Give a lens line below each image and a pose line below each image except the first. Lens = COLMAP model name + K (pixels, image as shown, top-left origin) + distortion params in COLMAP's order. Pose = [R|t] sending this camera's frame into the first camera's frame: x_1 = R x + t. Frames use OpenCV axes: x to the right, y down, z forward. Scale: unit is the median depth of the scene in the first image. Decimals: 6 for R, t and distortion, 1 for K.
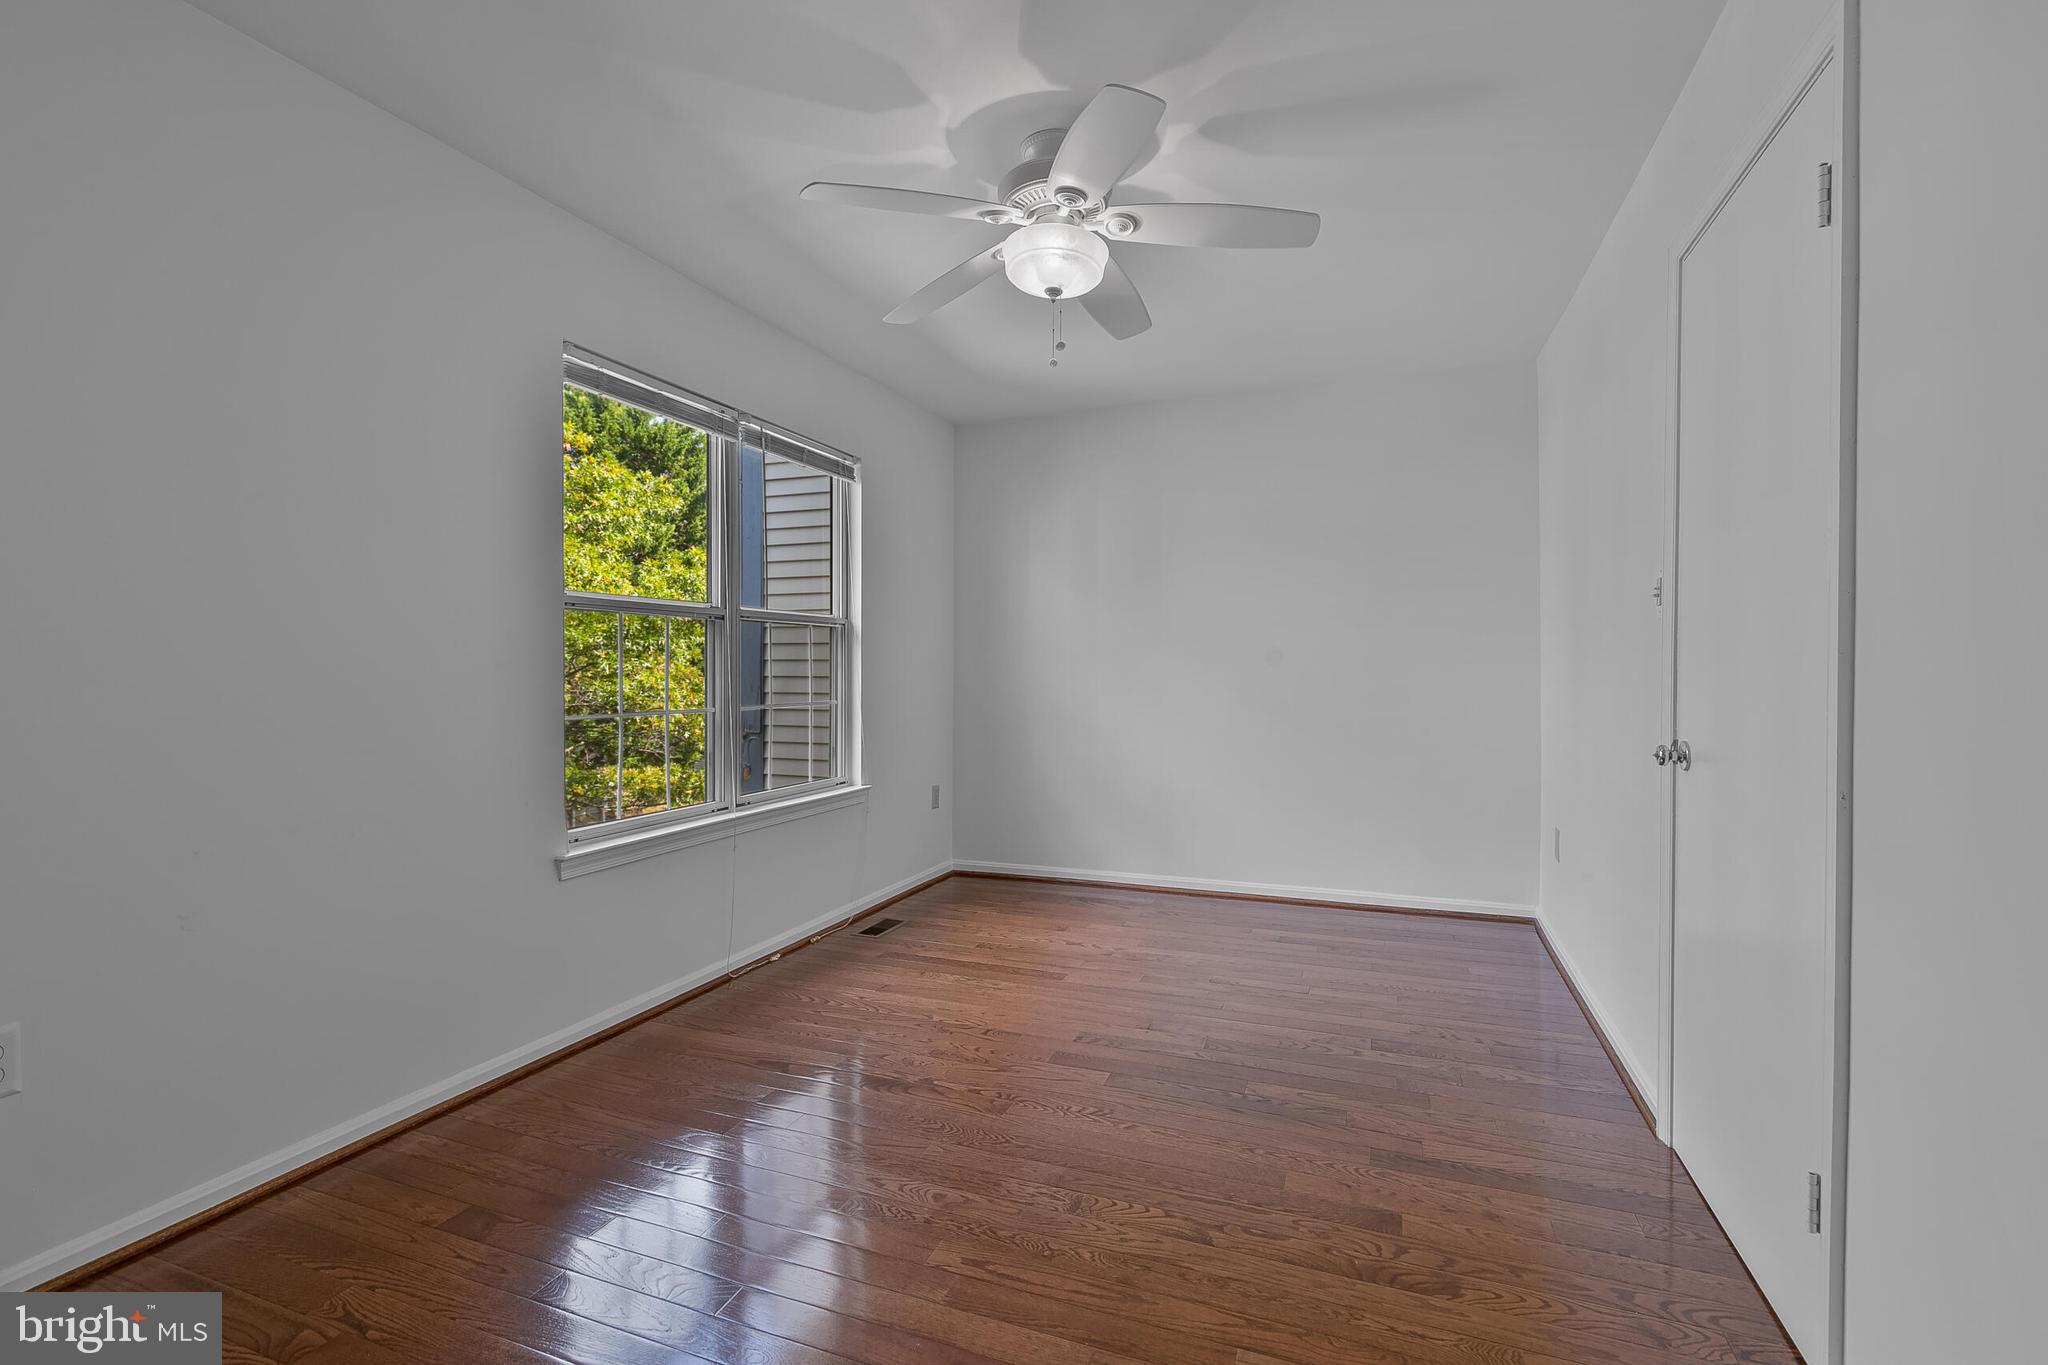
lens RADIAL K [[923.2, 0, 1024.8], [0, 923.2, 677.7], [0, 0, 1]] dist [0.001327, -0.000317]
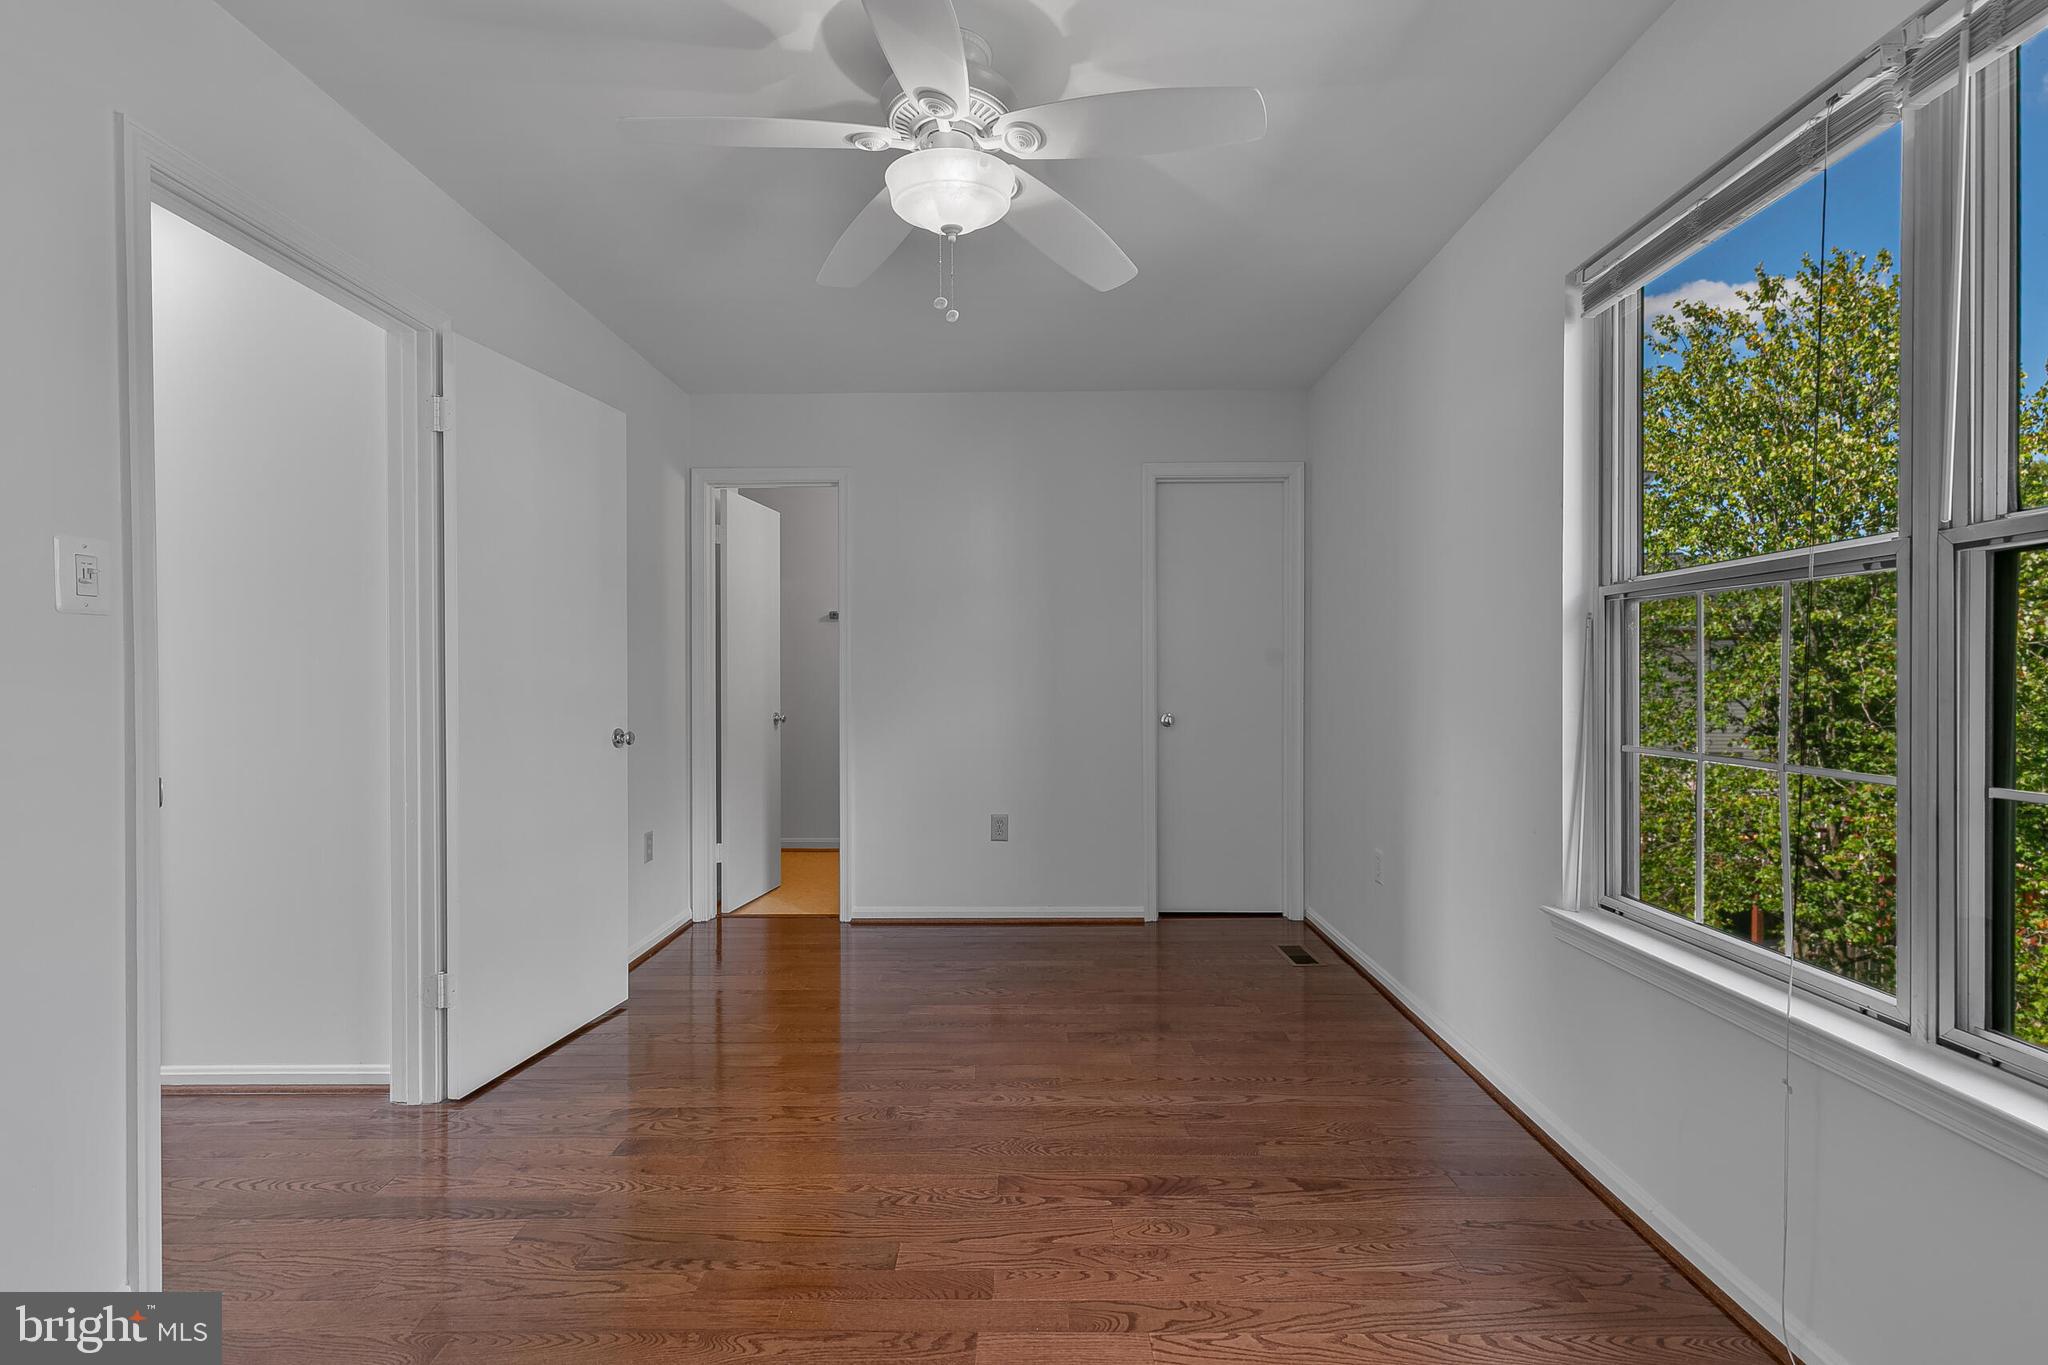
lens RADIAL K [[923.2, 0, 1028.0], [0, 923.2, 687.5], [0, 0, 1]] dist [0.001327, -0.000317]
pose [[-0.933244, 0.002607, -0.359233, 0.259870], [-0.002790, 0.999891, 0.014504, -0.017606], [0.359232, 0.014538, -0.933135, 1.757420]]
